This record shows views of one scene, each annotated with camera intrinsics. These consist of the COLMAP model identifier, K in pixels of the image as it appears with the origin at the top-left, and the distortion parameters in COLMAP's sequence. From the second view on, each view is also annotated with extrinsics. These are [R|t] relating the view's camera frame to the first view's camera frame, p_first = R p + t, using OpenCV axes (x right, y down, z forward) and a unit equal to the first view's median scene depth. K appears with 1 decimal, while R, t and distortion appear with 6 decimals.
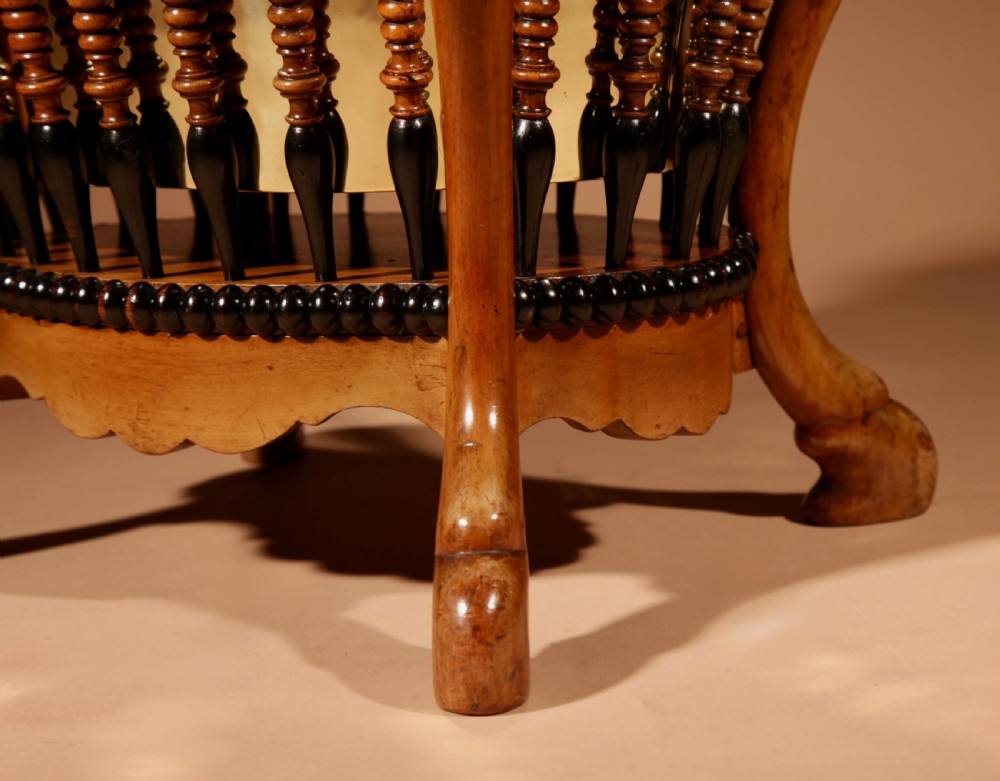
lens RADIAL K [[2038.0, 0, 554.4], [0, 2038.0, 406.7], [0, 0, 1]] dist [0.188762, -0.147209]
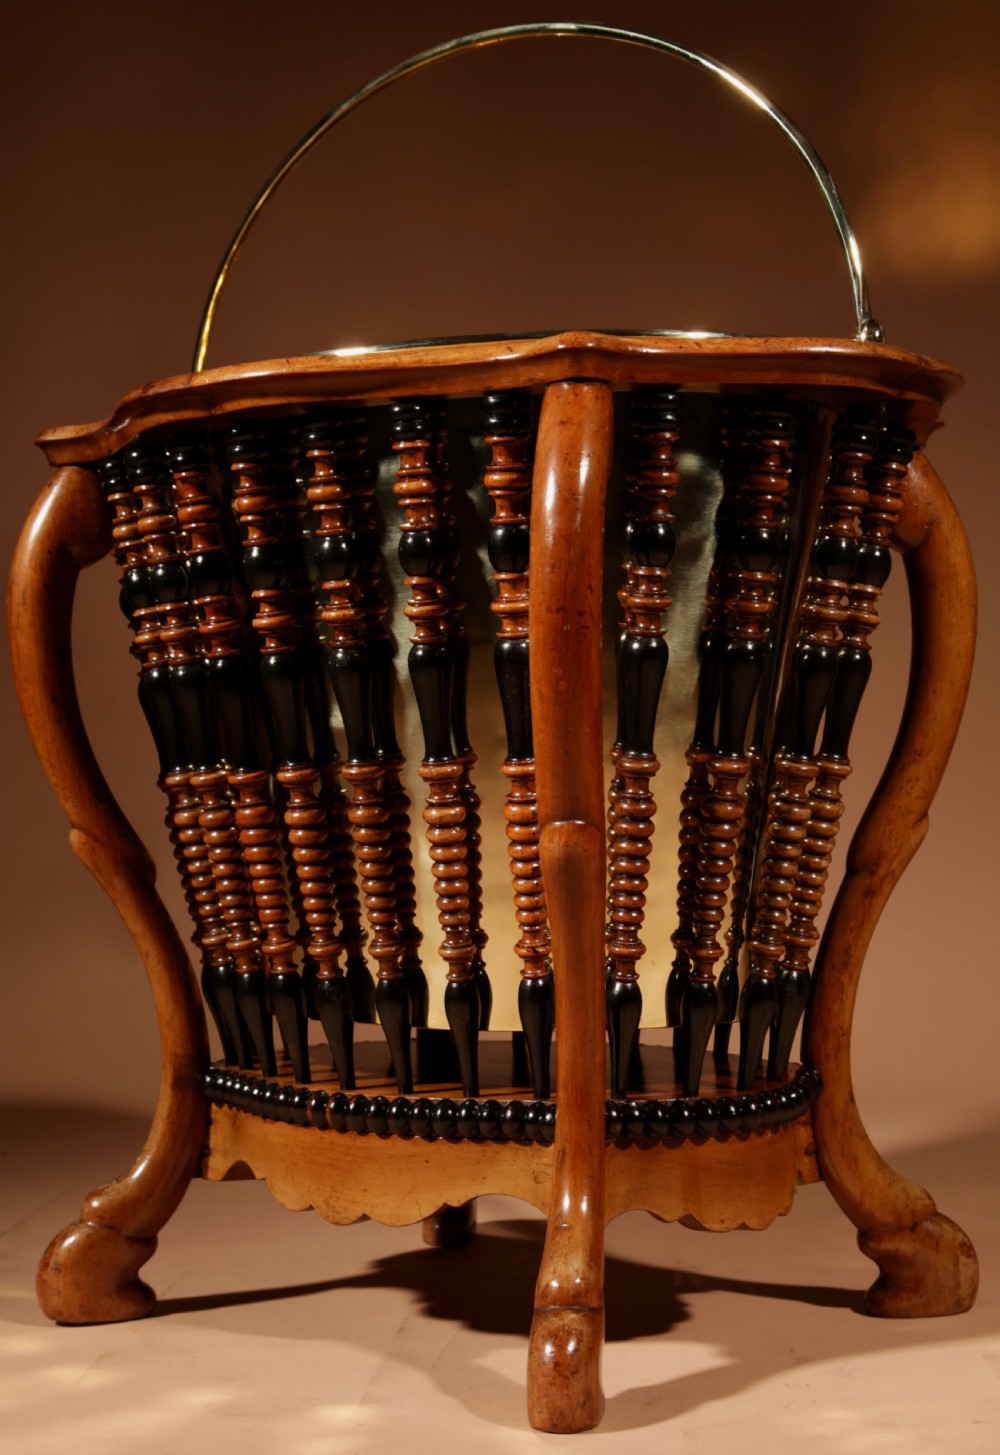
lens RADIAL K [[2295.7, 0, 500.0], [0, 2295.7, 727.5], [0, 0, 1]] dist [0.020609, 0.189507]
pose [[0.986220, 0.012147, -0.164993, 0.150723], [-0.047505, 0.976094, -0.212092, 0.020299], [0.158472, 0.217007, 0.963221, -0.492187]]
